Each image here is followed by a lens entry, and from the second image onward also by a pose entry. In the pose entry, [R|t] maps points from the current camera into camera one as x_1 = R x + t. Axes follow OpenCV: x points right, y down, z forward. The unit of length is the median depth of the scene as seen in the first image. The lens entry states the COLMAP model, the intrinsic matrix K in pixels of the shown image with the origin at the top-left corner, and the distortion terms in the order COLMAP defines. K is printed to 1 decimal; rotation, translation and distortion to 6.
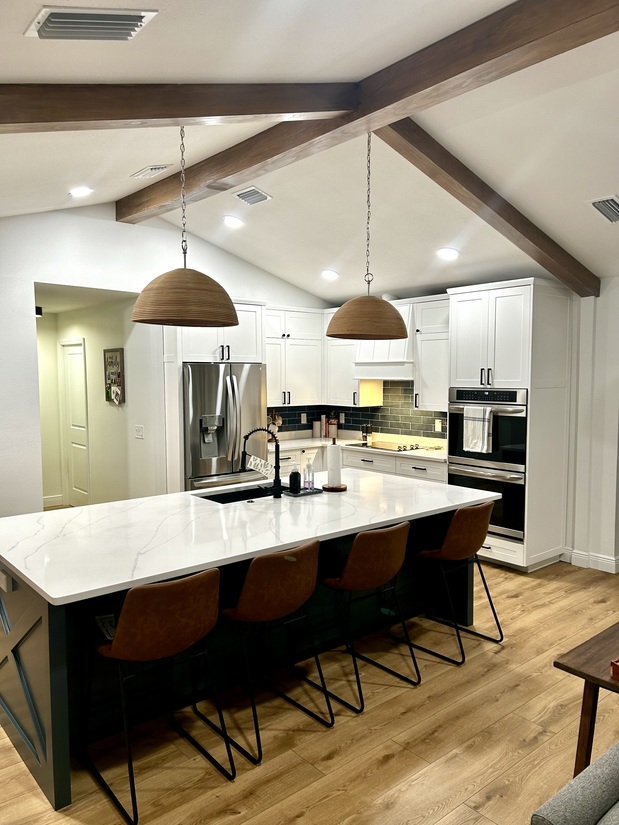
lens RADIAL K [[617.7, 0, 315.3], [0, 617.7, 411.8], [0, 0, 1]] dist [0.058637, -0.069884]
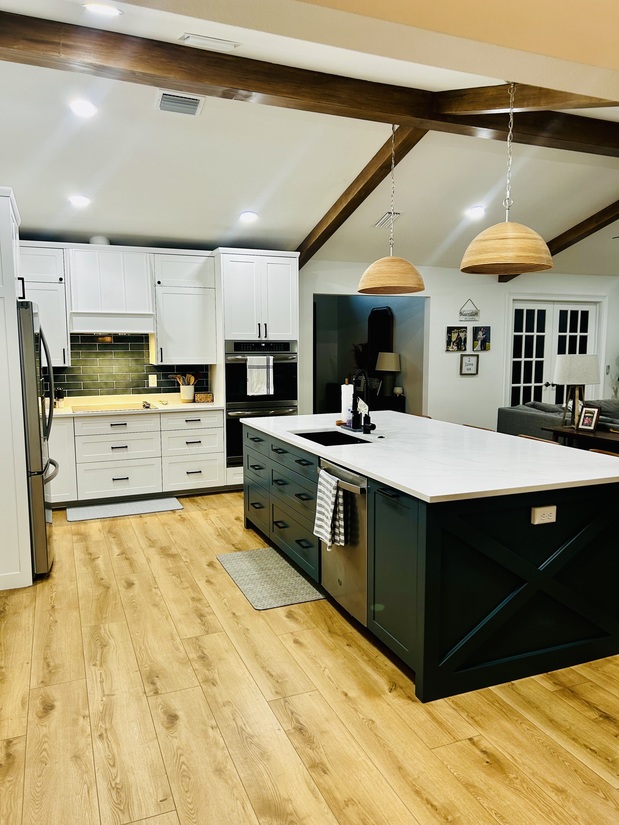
lens RADIAL K [[617.7, 0, 312.8], [0, 617.7, 410.5], [0, 0, 1]] dist [0.058637, -0.069884]
pose [[0.297171, -0.110881, 0.948364, -0.636785], [0.059750, 0.993447, 0.097430, -0.011266], [-0.952953, 0.027711, 0.301849, 0.432053]]
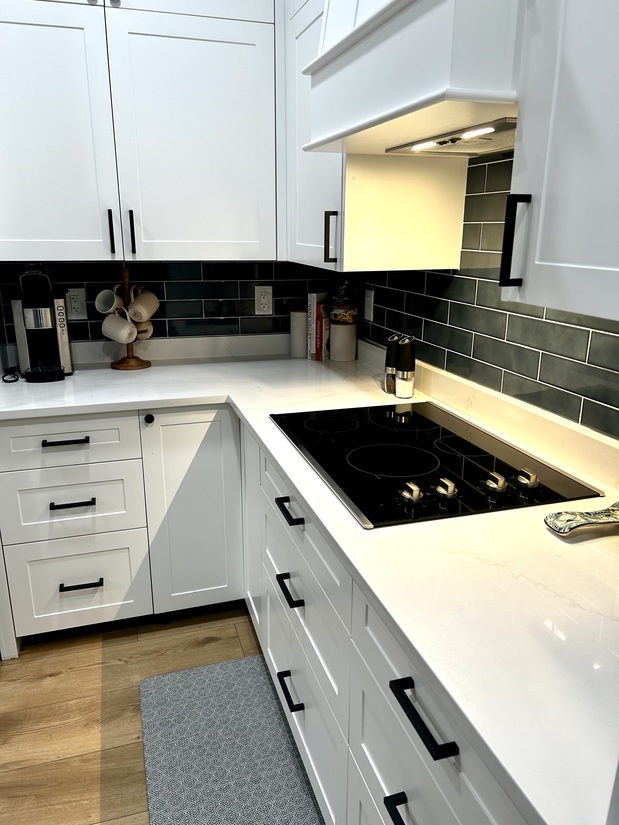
lens RADIAL K [[617.7, 0, 311.8], [0, 617.7, 418.5], [0, 0, 1]] dist [0.058637, -0.069884]
pose [[0.922375, 0.120700, -0.366955, 0.159573], [-0.035181, 0.972232, 0.231360, -0.007339], [0.384691, -0.200491, 0.901009, 0.751052]]
